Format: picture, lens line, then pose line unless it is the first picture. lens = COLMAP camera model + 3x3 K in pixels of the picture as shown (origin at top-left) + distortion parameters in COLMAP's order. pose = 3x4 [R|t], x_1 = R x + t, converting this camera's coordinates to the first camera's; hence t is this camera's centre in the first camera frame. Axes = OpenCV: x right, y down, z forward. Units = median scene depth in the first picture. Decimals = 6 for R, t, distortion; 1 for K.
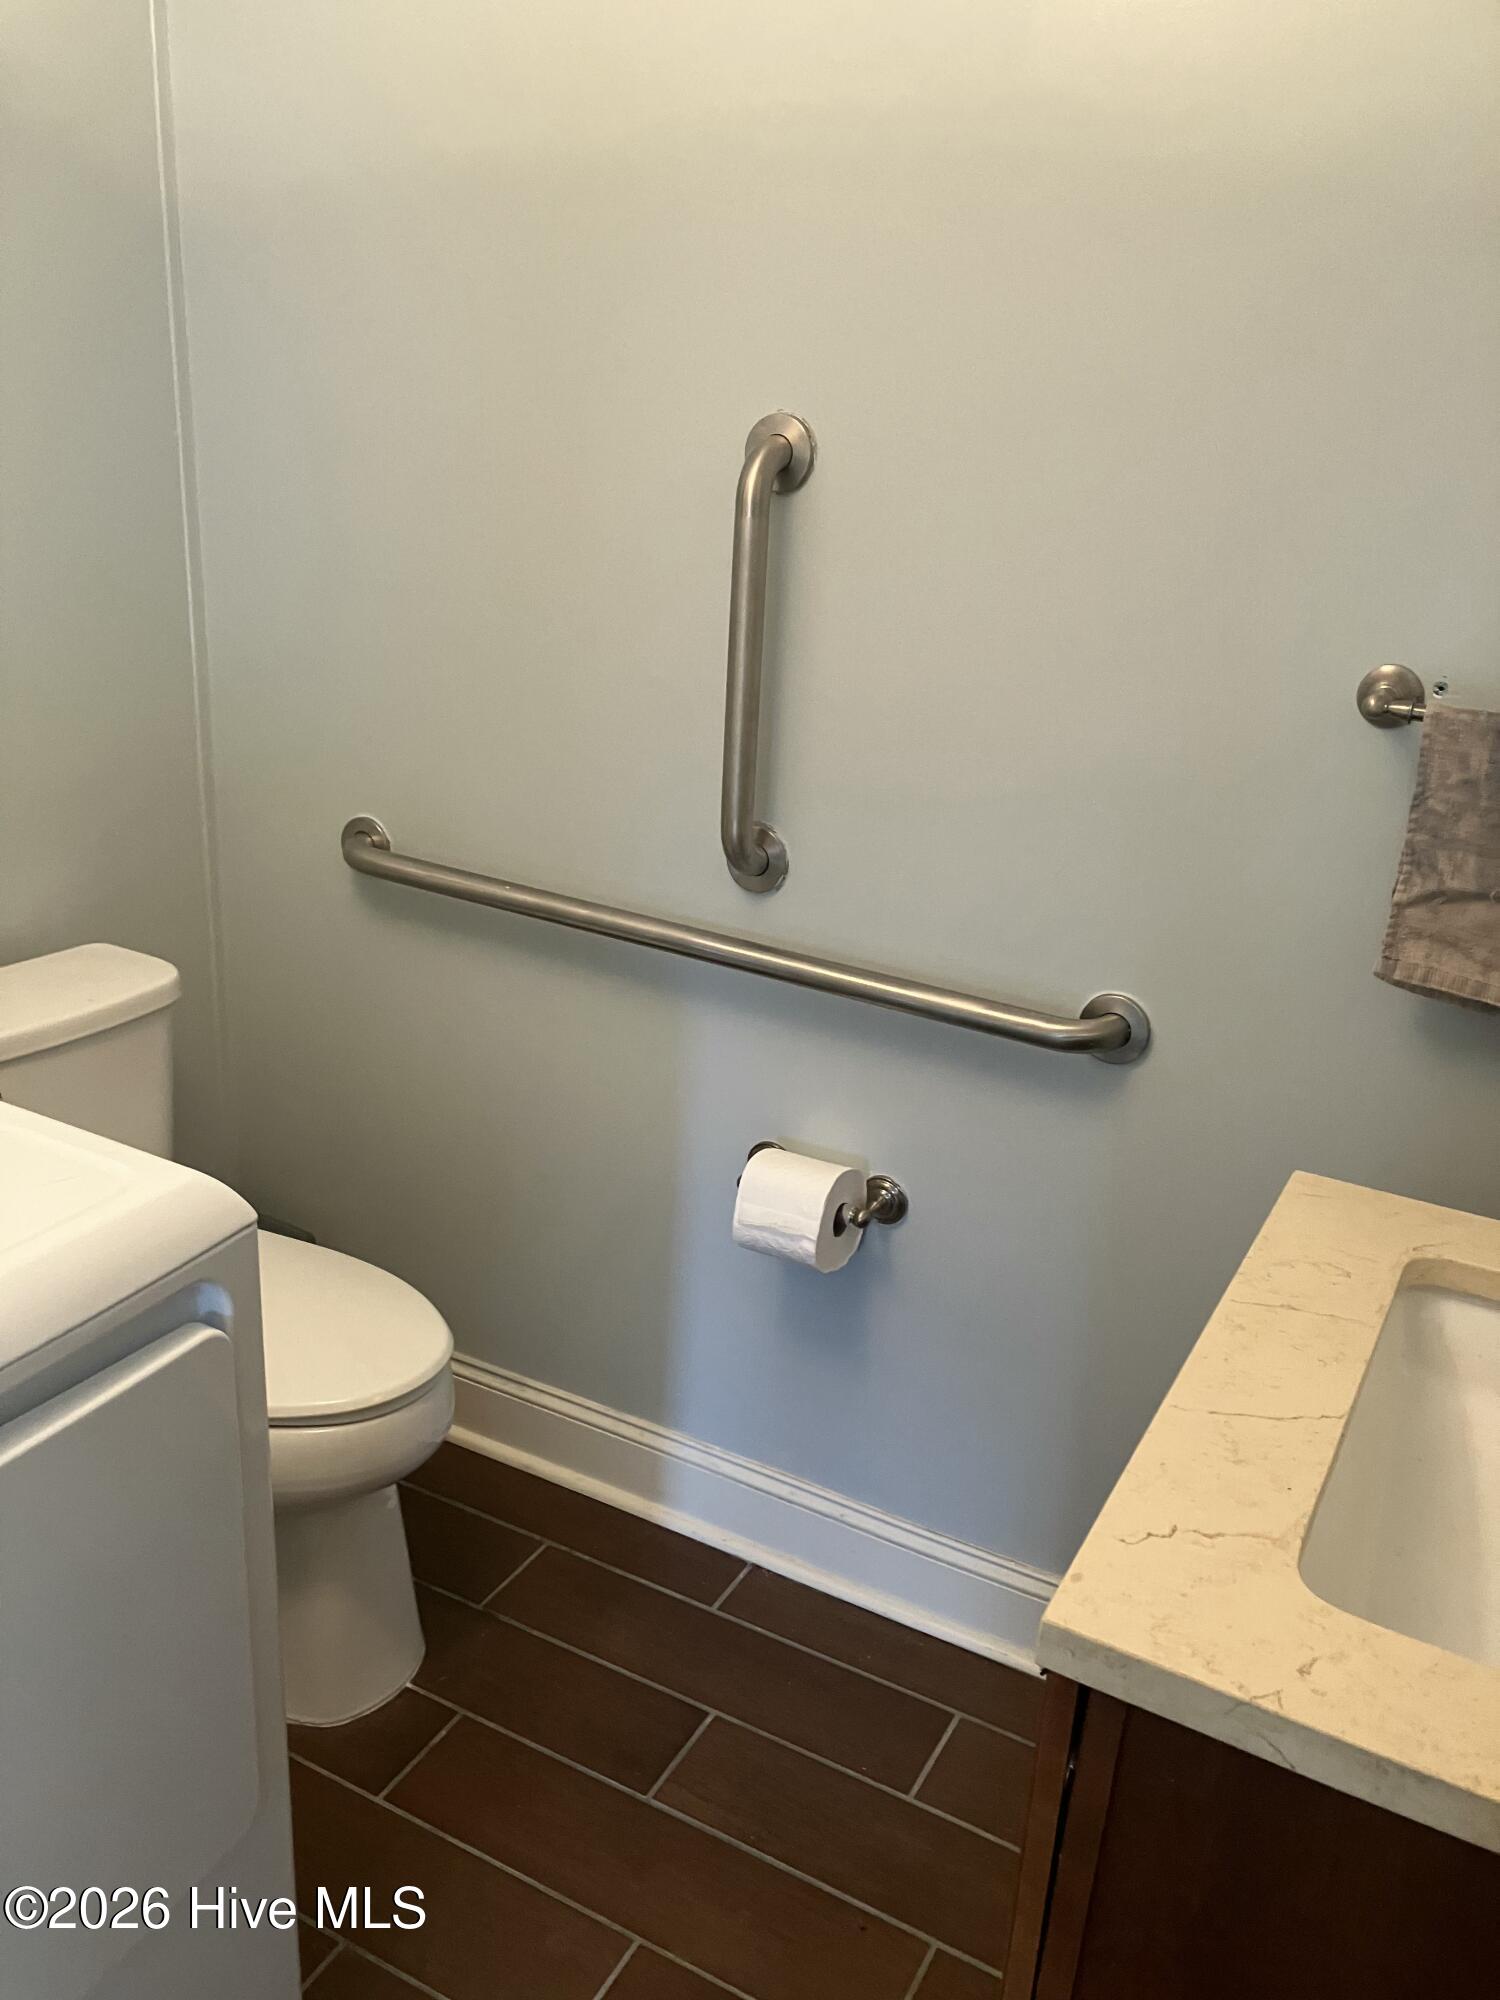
lens RADIAL K [[1642.4, 0, 750.0], [0, 1642.4, 1000.0], [0, 0, 1]] dist [0.002986, -0.000960]
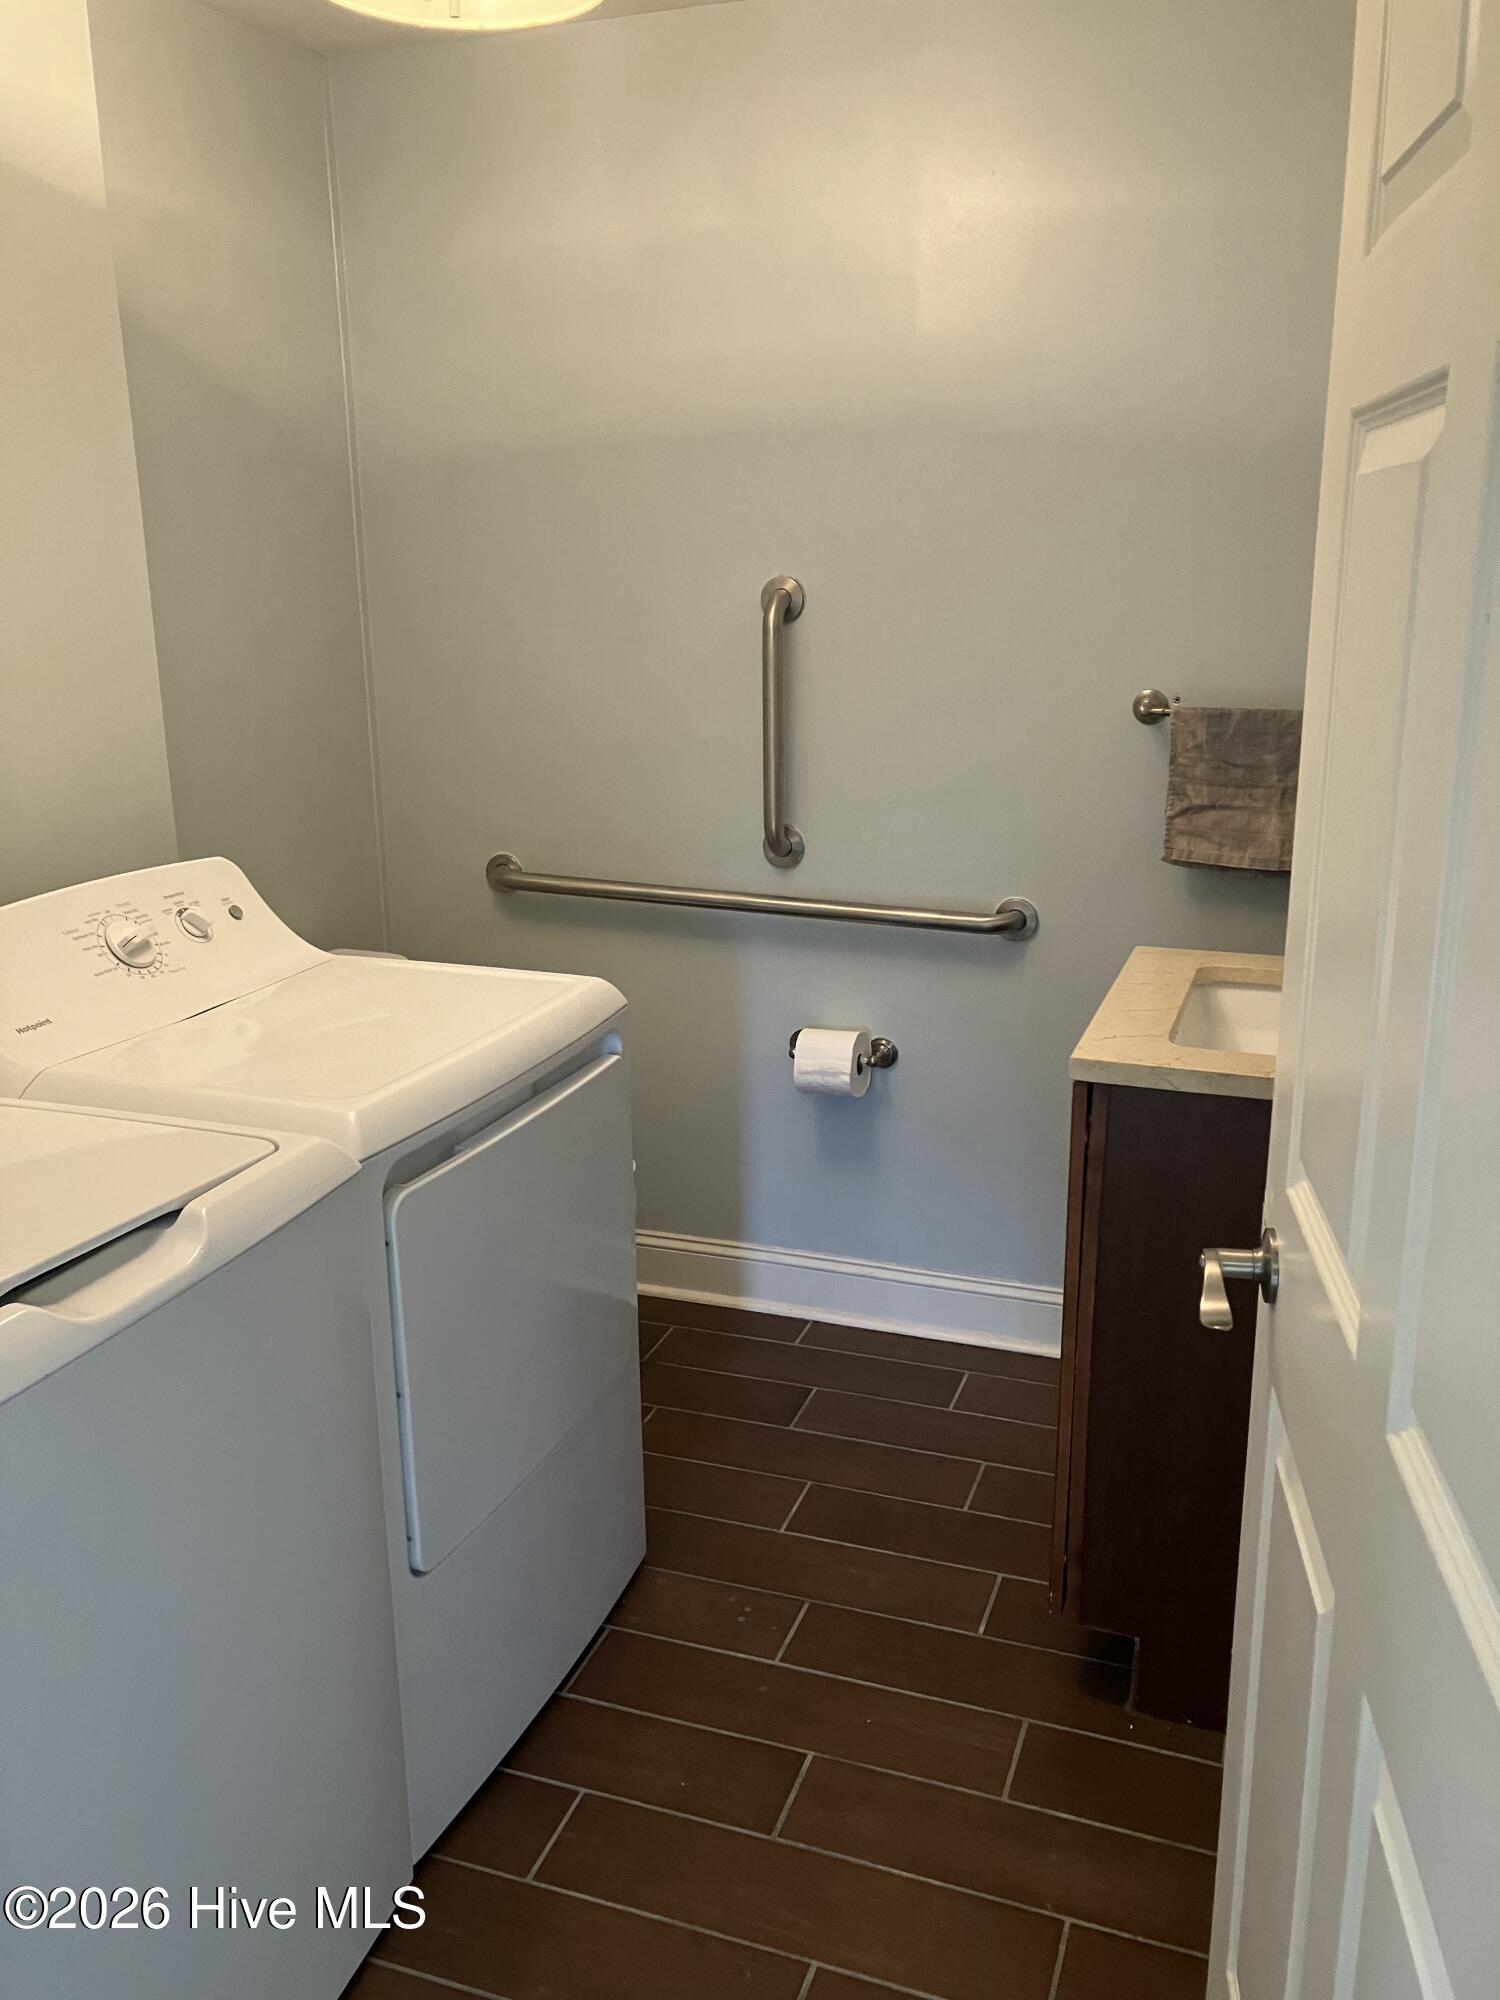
lens RADIAL K [[1653.7, 0, 758.5], [0, 1653.7, 1003.7], [0, 0, 1]] dist [0.054247, 0.001010]
pose [[0.985286, -0.098514, 0.139663, -0.320919], [0.109572, 0.991234, -0.073818, 0.225516], [-0.131167, 0.088035, 0.987444, -0.715380]]
